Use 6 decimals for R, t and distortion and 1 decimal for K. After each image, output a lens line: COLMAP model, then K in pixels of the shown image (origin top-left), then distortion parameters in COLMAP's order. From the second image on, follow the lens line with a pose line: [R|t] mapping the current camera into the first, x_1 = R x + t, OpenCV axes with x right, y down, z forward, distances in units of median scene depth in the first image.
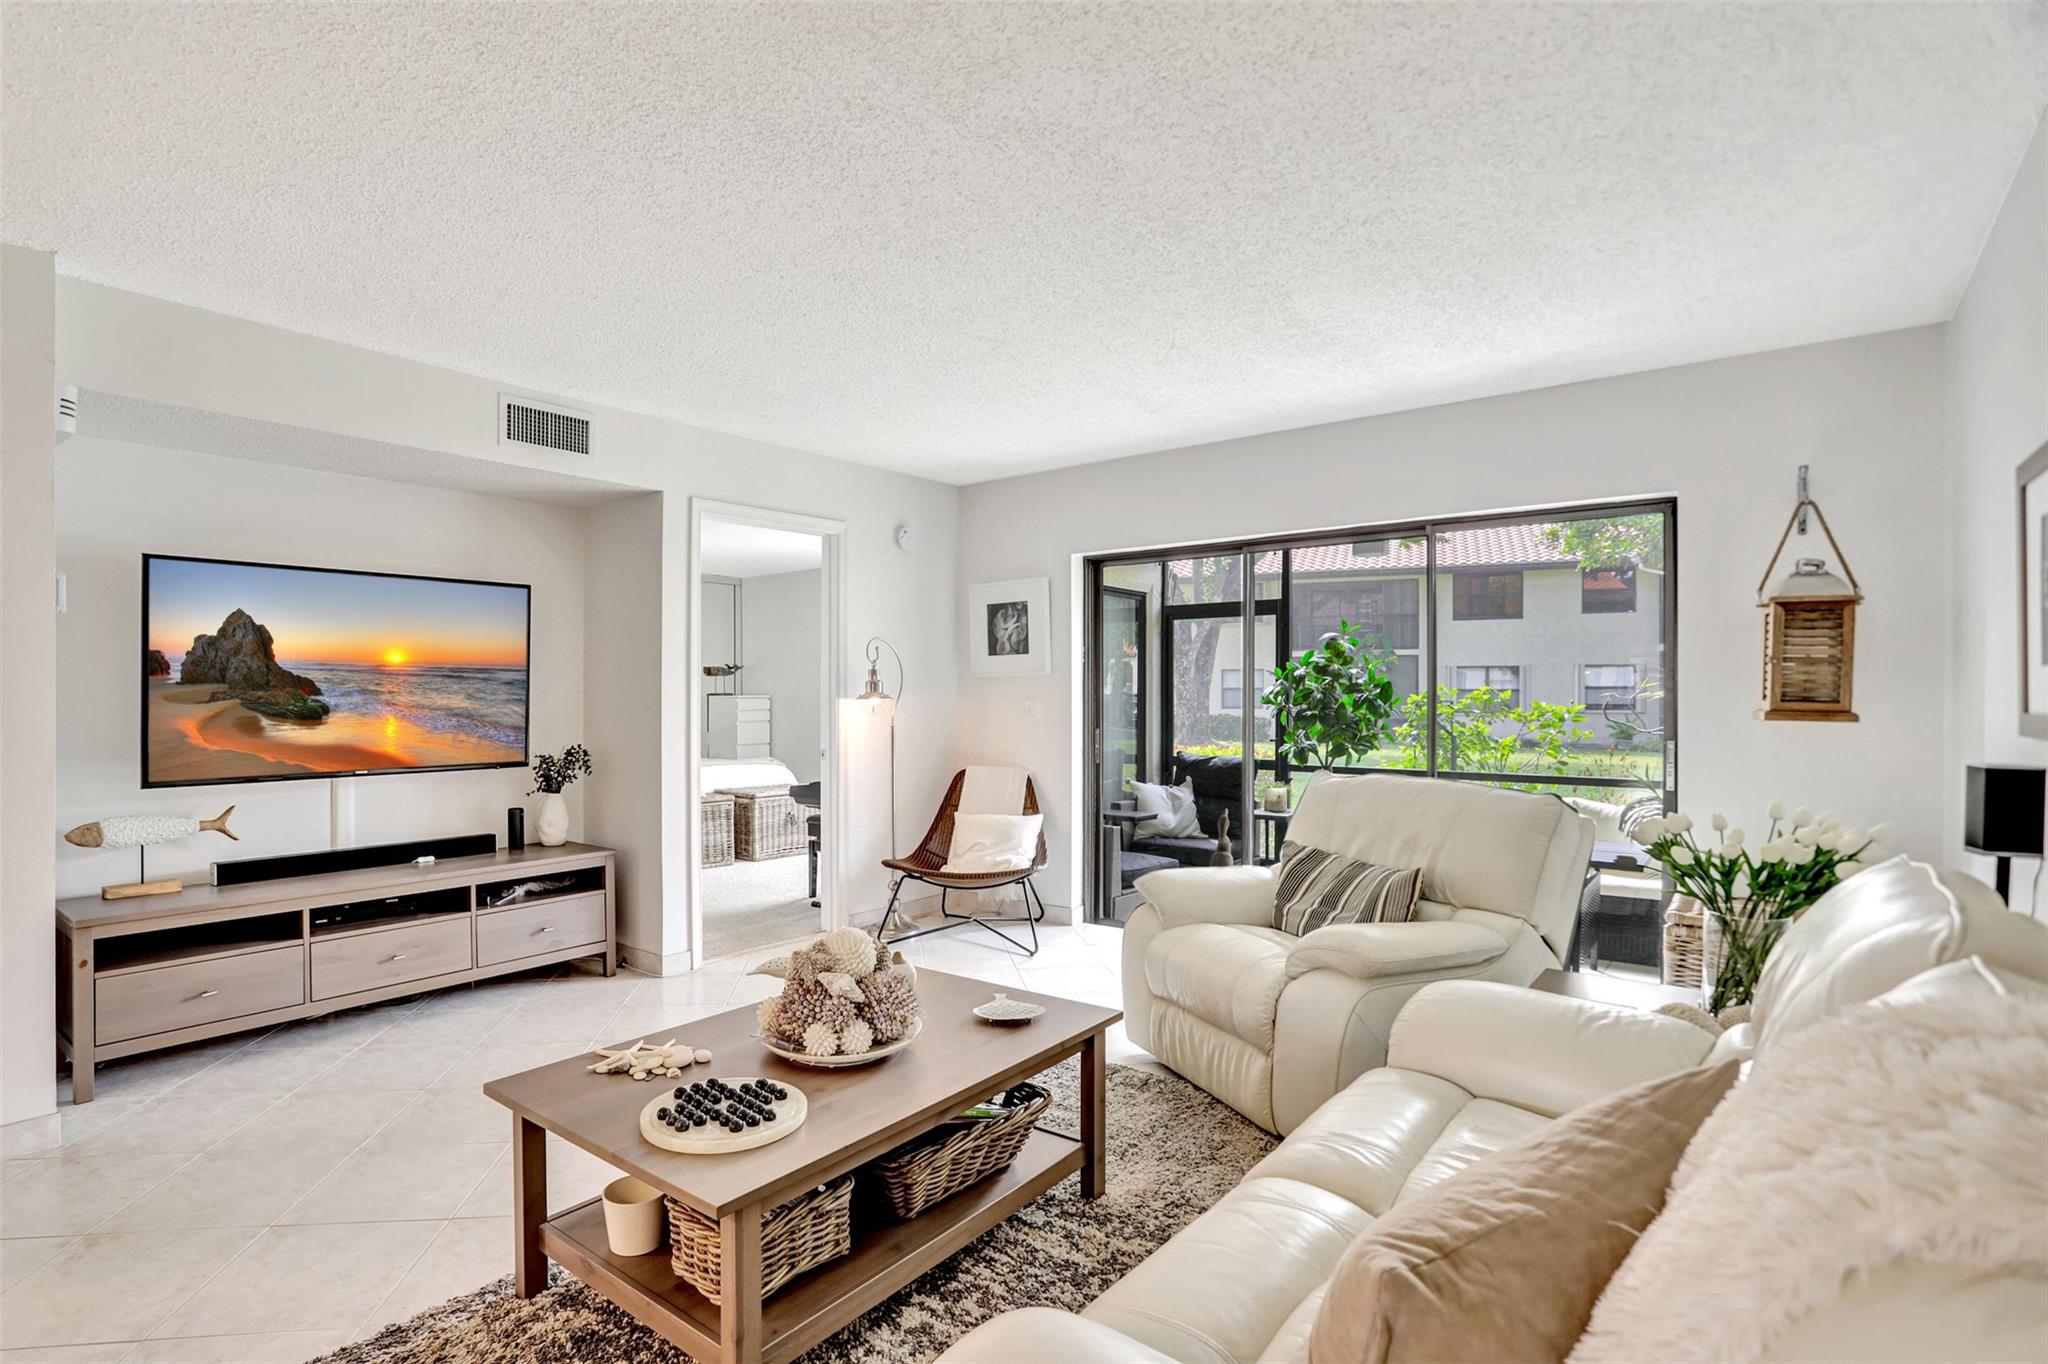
lens RADIAL K [[1013.5, 0, 986.9], [0, 1013.5, 692.8], [0, 0, 1]] dist [-0.054381, 0.020255]
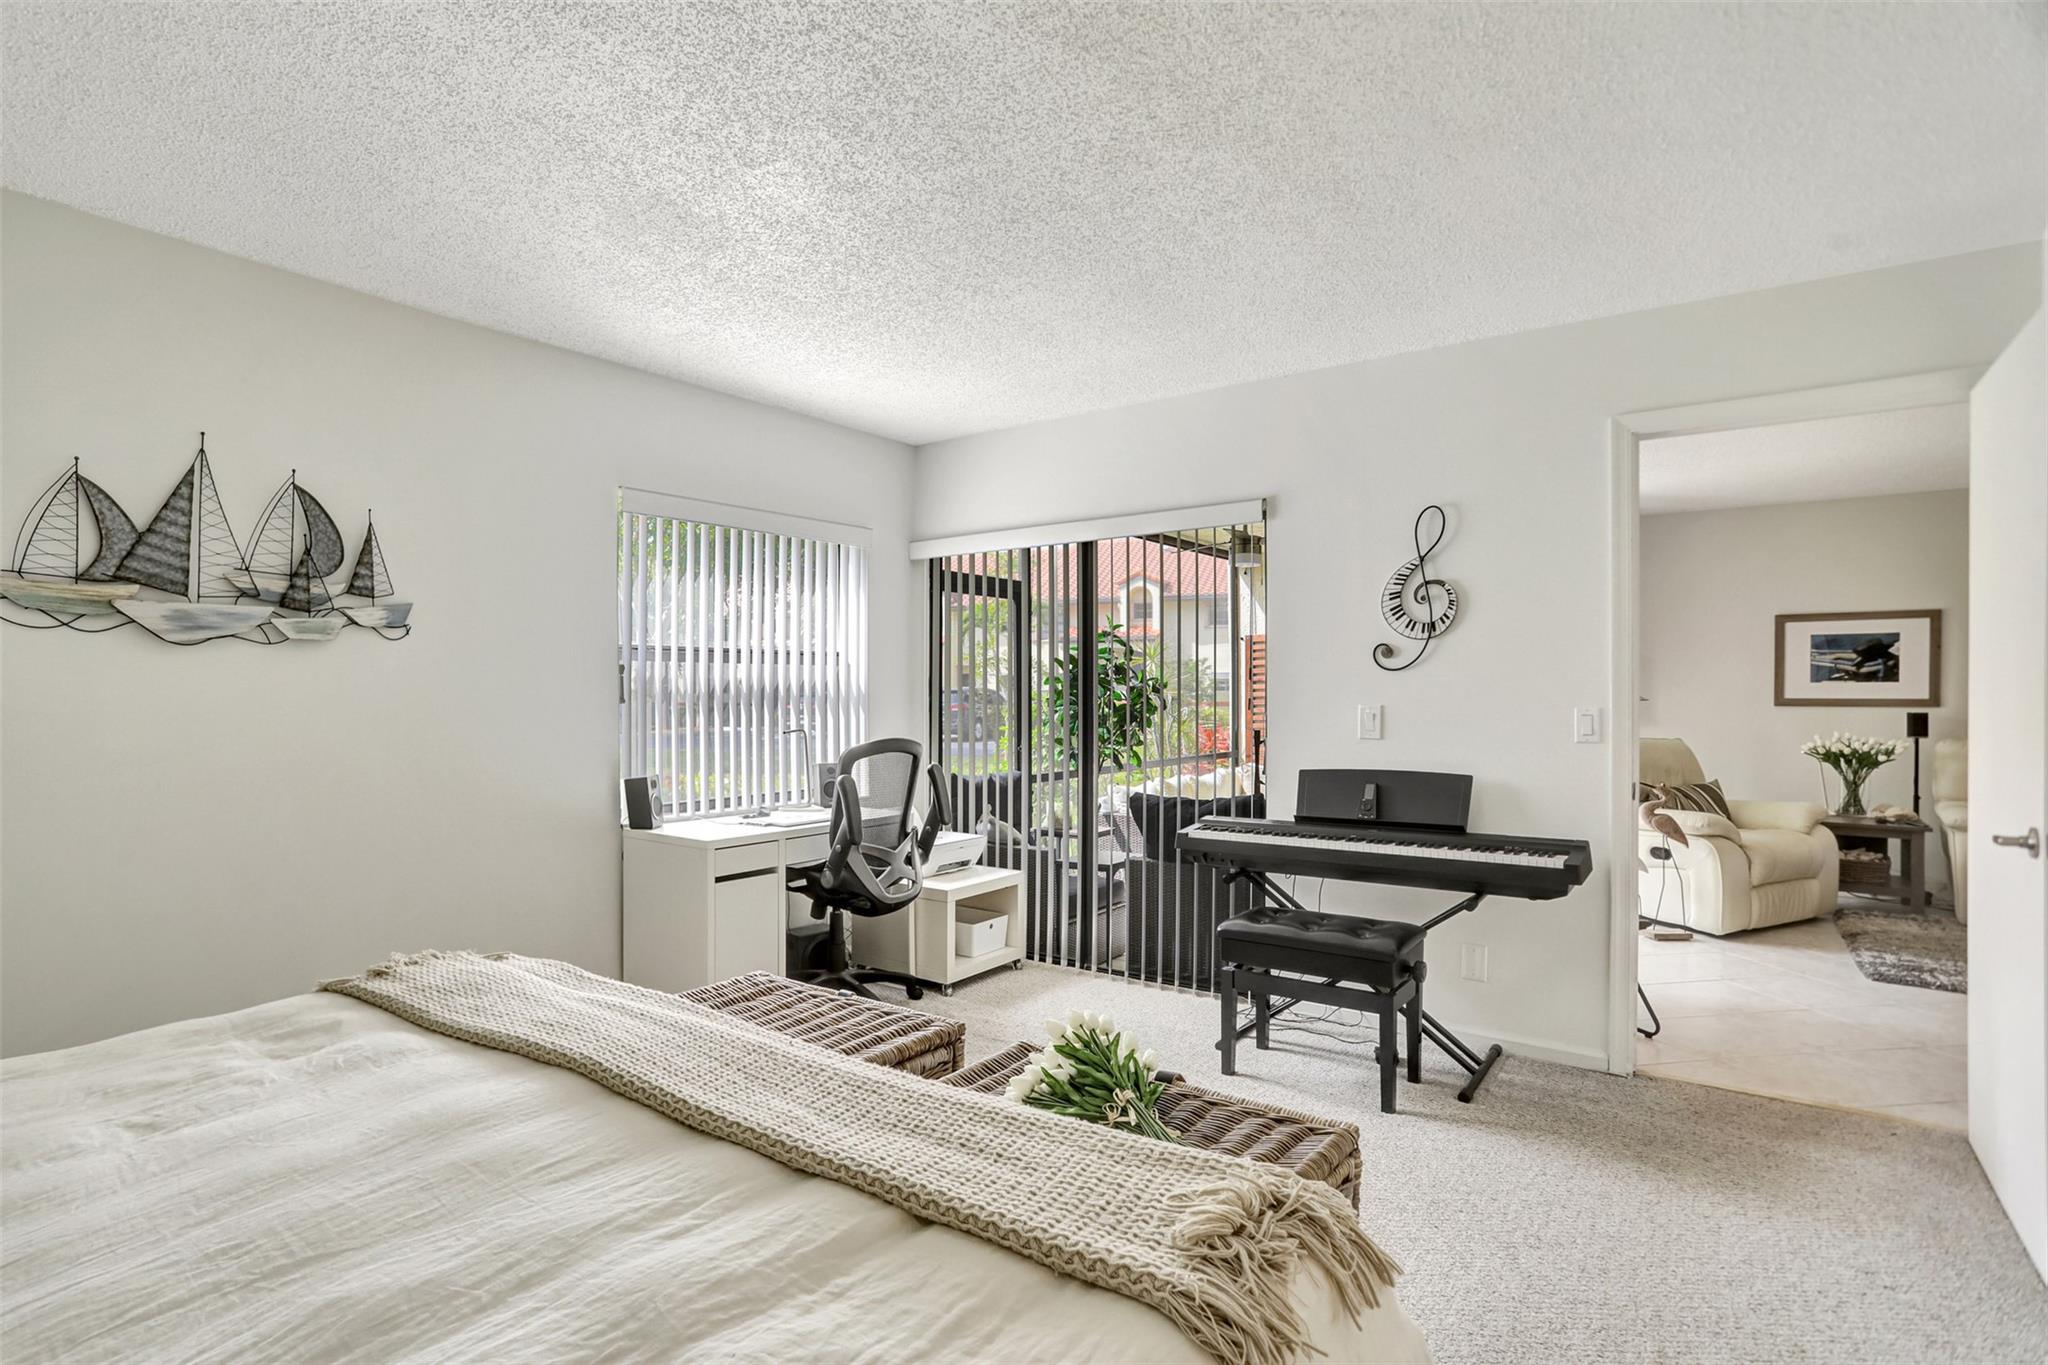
lens RADIAL K [[1013.5, 0, 965.1], [0, 1013.5, 688.1], [0, 0, 1]] dist [-0.054381, 0.020255]
pose [[-0.024849, 0.002649, 0.999688, -0.959918], [0.001949, 0.999995, -0.002601, -0.002618], [-0.999689, 0.001884, -0.024854, 1.826612]]
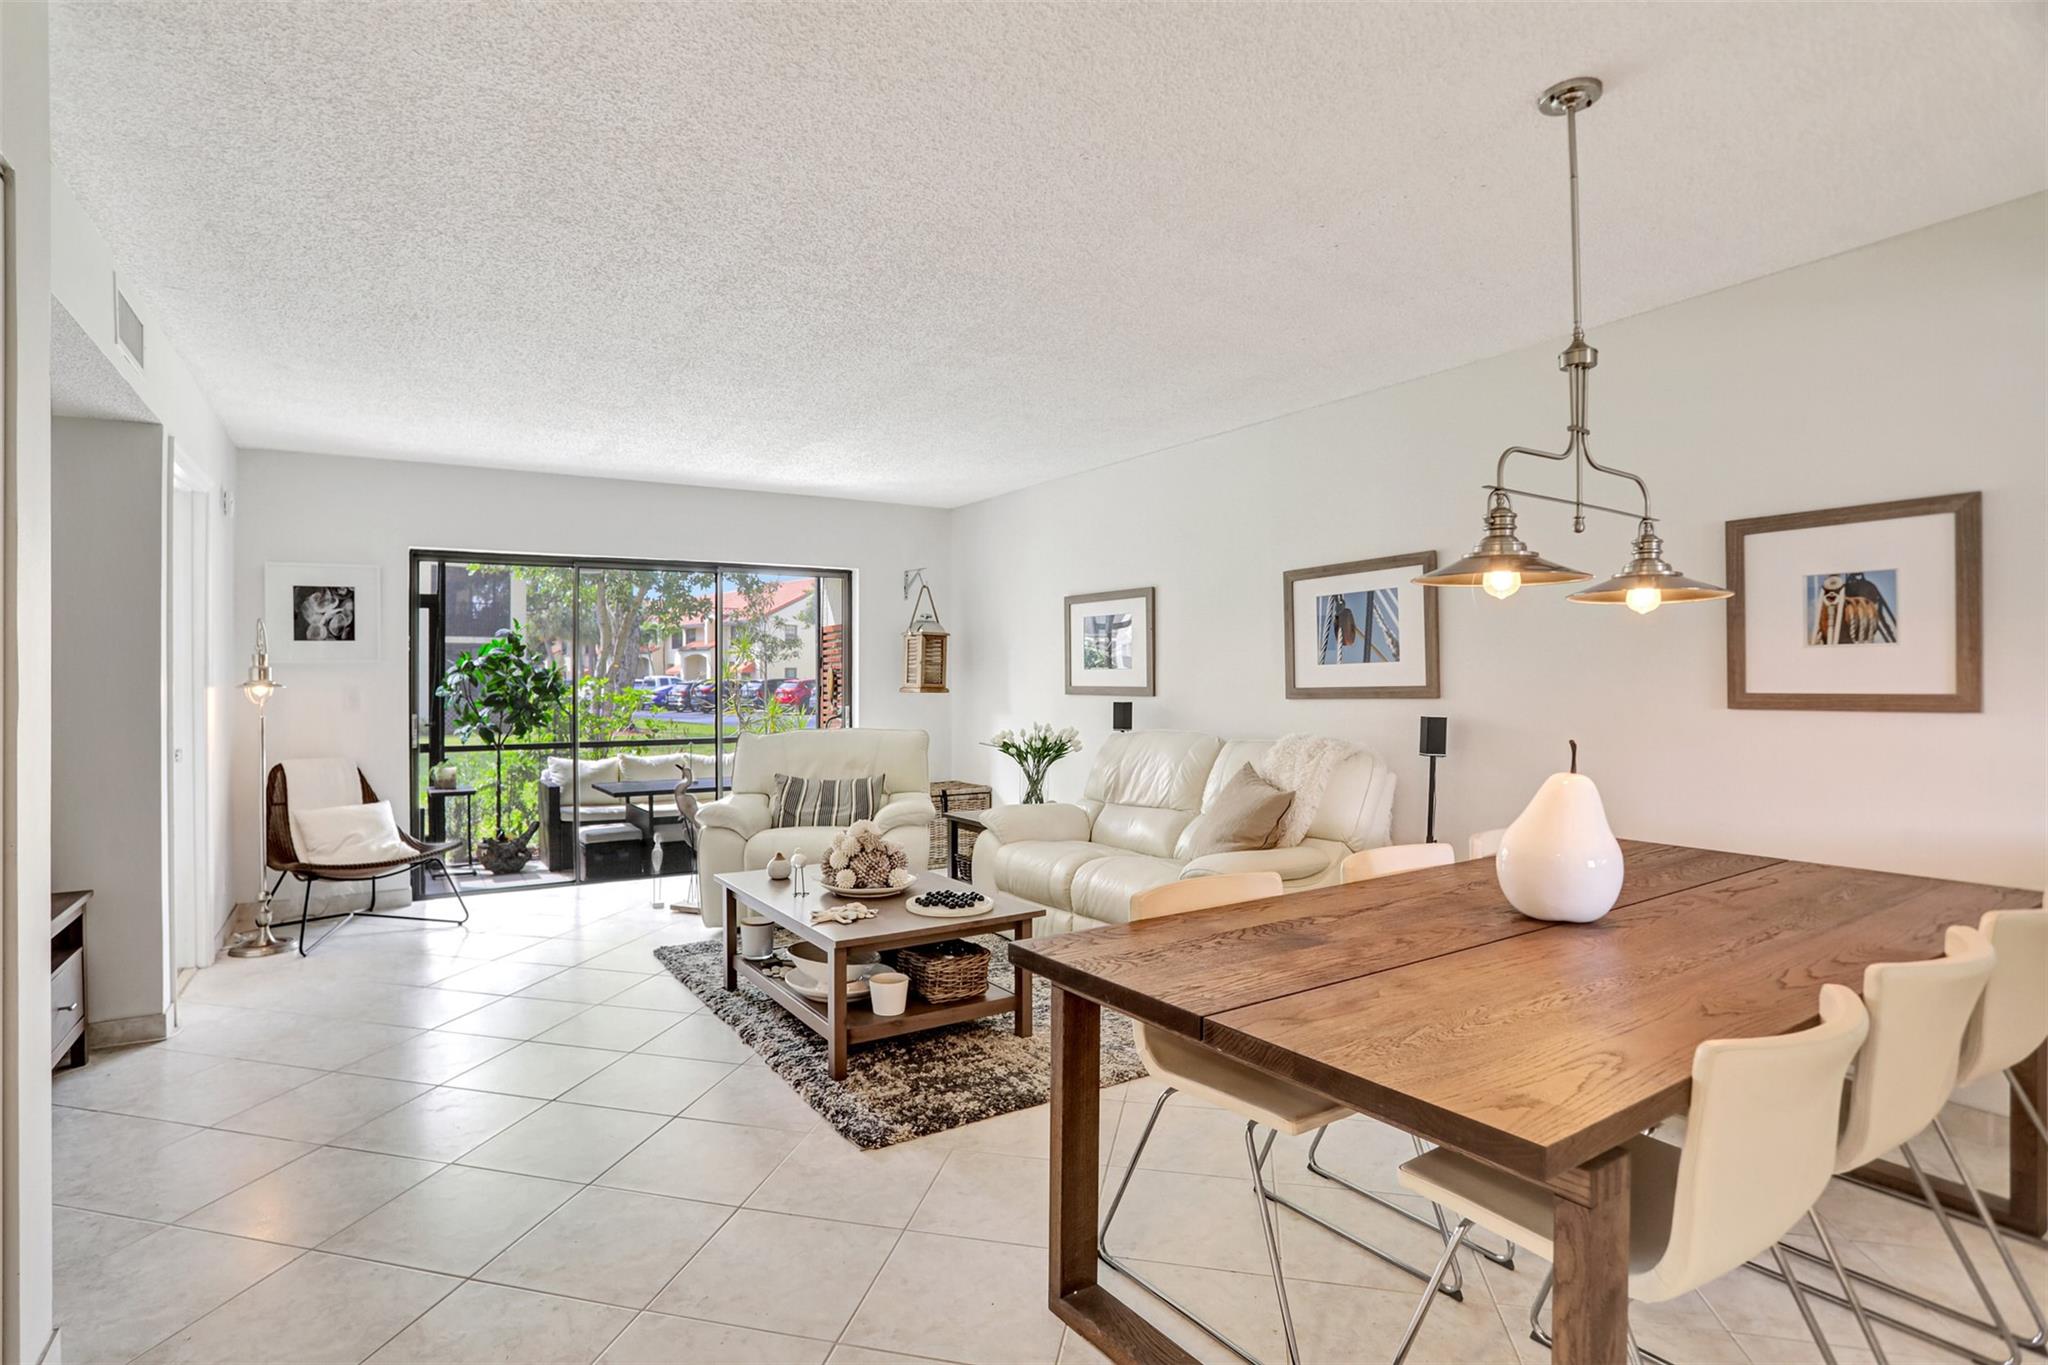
lens RADIAL K [[1013.5, 0, 990.6], [0, 1013.5, 684.0], [0, 0, 1]] dist [-0.054381, 0.020255]
pose [[0.337555, -0.005984, 0.941287, -0.887469], [0.002664, 0.999982, 0.005402, -0.000184], [-0.941302, 0.000684, 0.337565, 0.126181]]
